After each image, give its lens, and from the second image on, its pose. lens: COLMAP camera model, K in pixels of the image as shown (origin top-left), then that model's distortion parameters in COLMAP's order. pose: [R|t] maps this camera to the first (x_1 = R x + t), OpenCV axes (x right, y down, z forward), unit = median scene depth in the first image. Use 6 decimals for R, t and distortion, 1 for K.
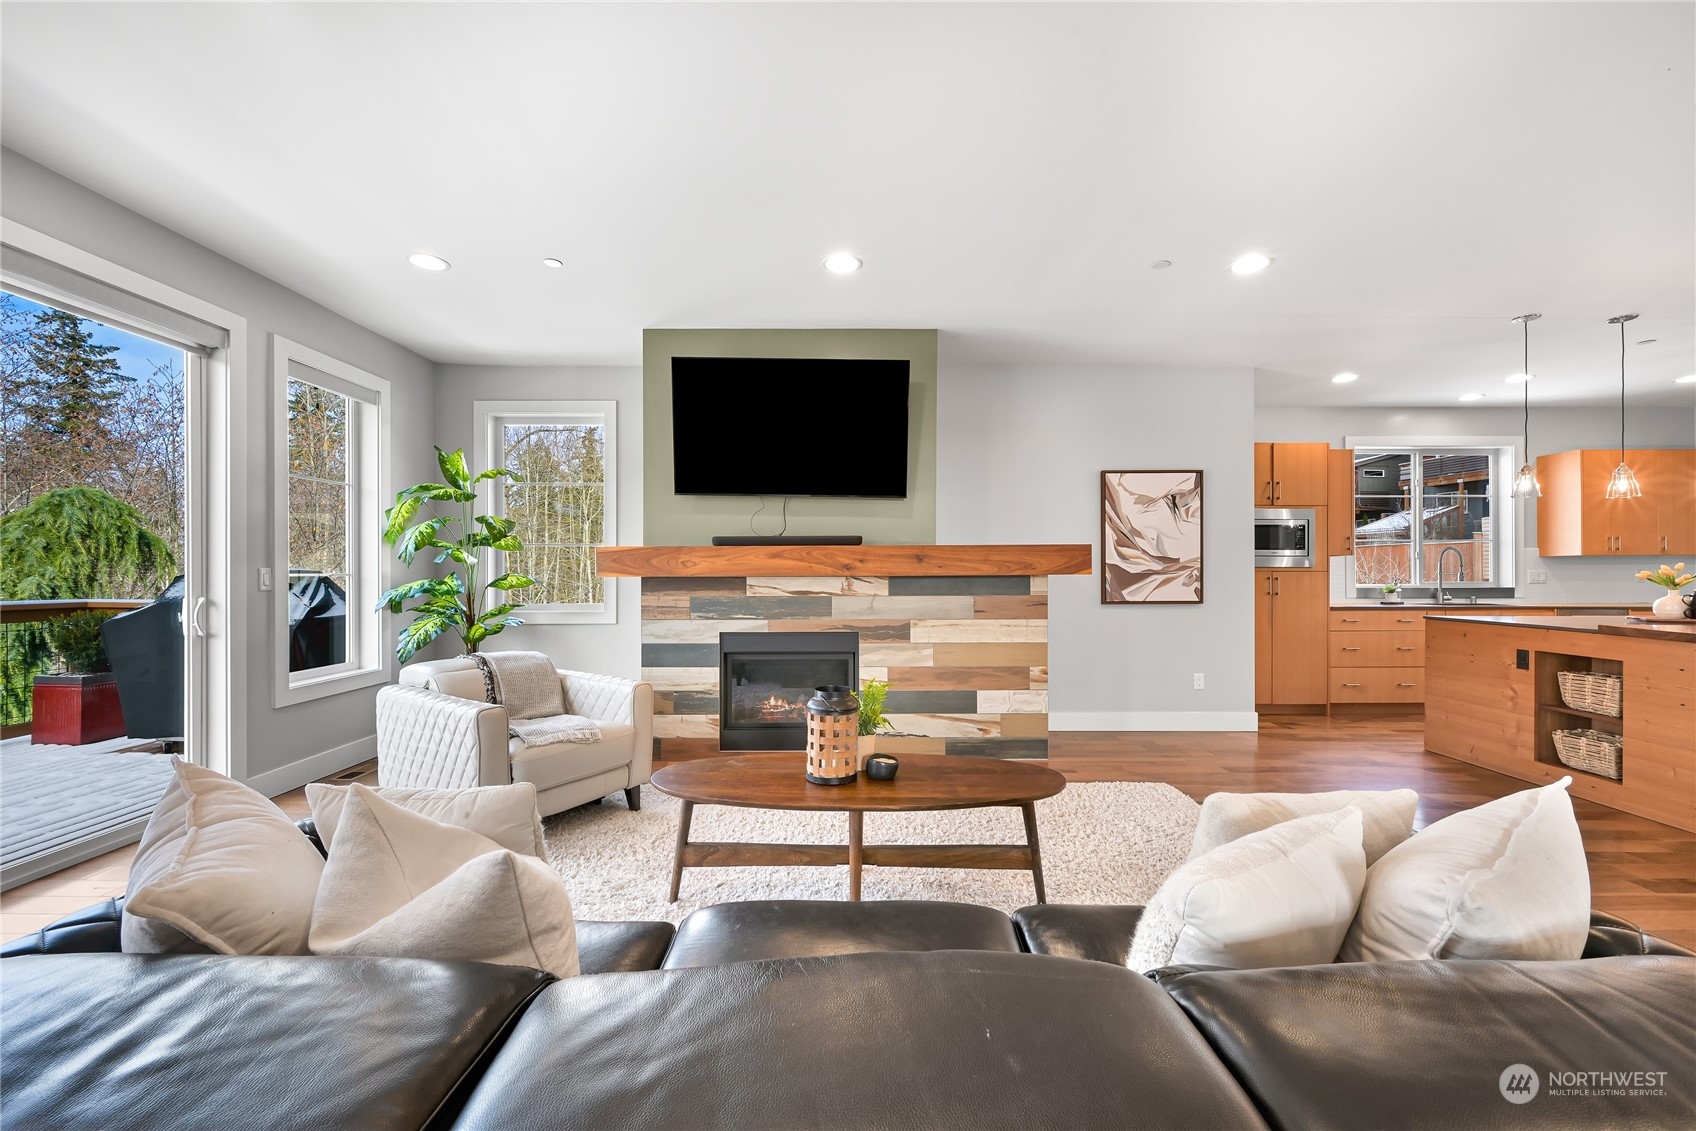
lens RADIAL K [[673.6, 0, 853.5], [0, 673.6, 573.2], [0, 0, 1]] dist [-0.002648, -0.000014]
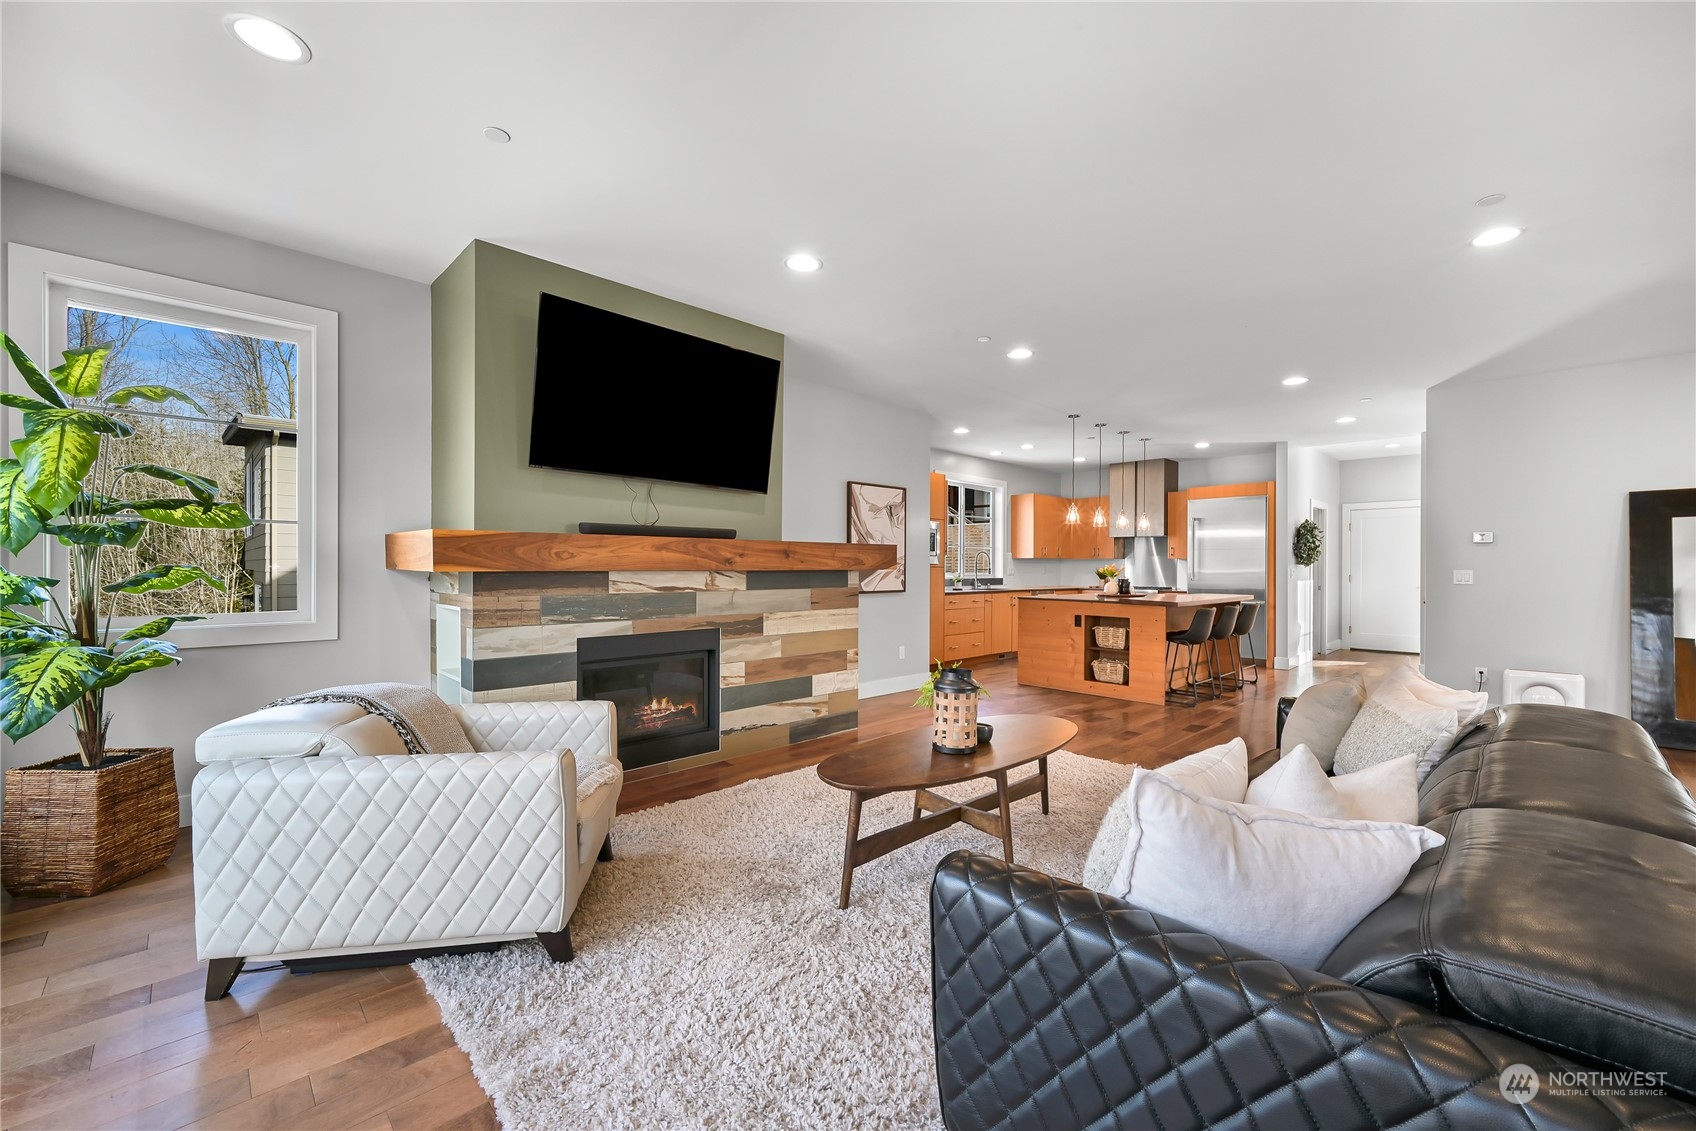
lens RADIAL K [[673.6, 0, 850.7], [0, 673.6, 570.3], [0, 0, 1]] dist [-0.002648, -0.000014]
pose [[0.720743, 0.001096, 0.693201, -0.529396], [-0.004351, 0.999986, 0.002943, 0.000161], [-0.693189, -0.005137, 0.720738, 0.170578]]
